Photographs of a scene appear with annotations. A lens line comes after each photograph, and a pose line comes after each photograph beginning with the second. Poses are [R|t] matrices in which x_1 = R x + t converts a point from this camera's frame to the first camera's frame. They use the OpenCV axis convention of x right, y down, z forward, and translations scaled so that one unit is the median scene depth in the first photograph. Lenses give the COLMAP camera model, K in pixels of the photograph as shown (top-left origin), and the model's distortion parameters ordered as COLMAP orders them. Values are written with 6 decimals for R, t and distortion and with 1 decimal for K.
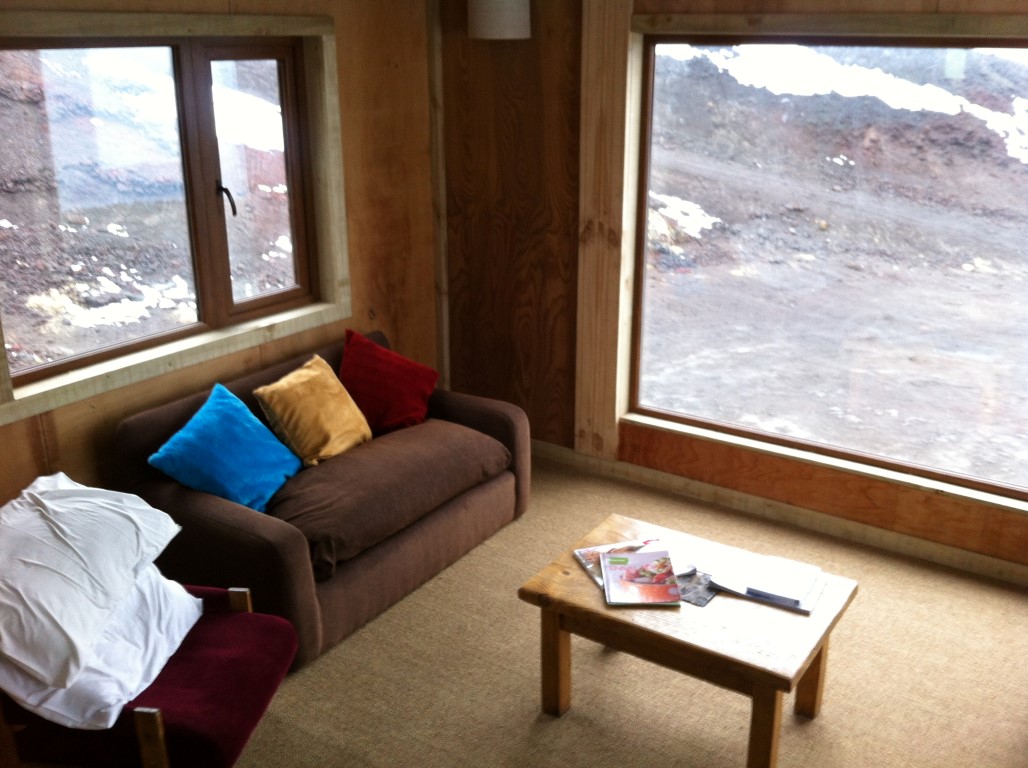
lens RADIAL K [[973.3, 0, 534.4], [0, 973.3, 391.8], [0, 0, 1]] dist [0.003383, 0.000000]
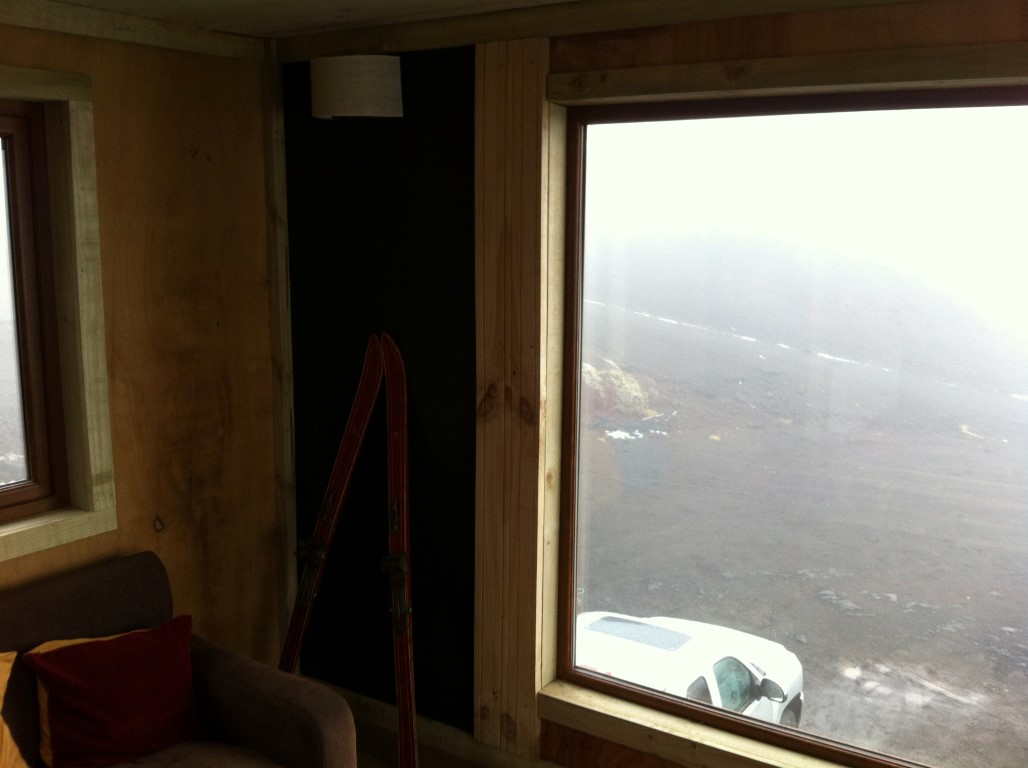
lens RADIAL K [[973.3, 0, 515.3], [0, 973.3, 381.9], [0, 0, 1]] dist [0.003383, 0.000000]
pose [[0.999975, 0.005688, 0.004180, 0.068920], [-0.004873, 0.984723, -0.174060, -0.062832], [-0.005106, 0.174036, 0.984726, 0.352189]]
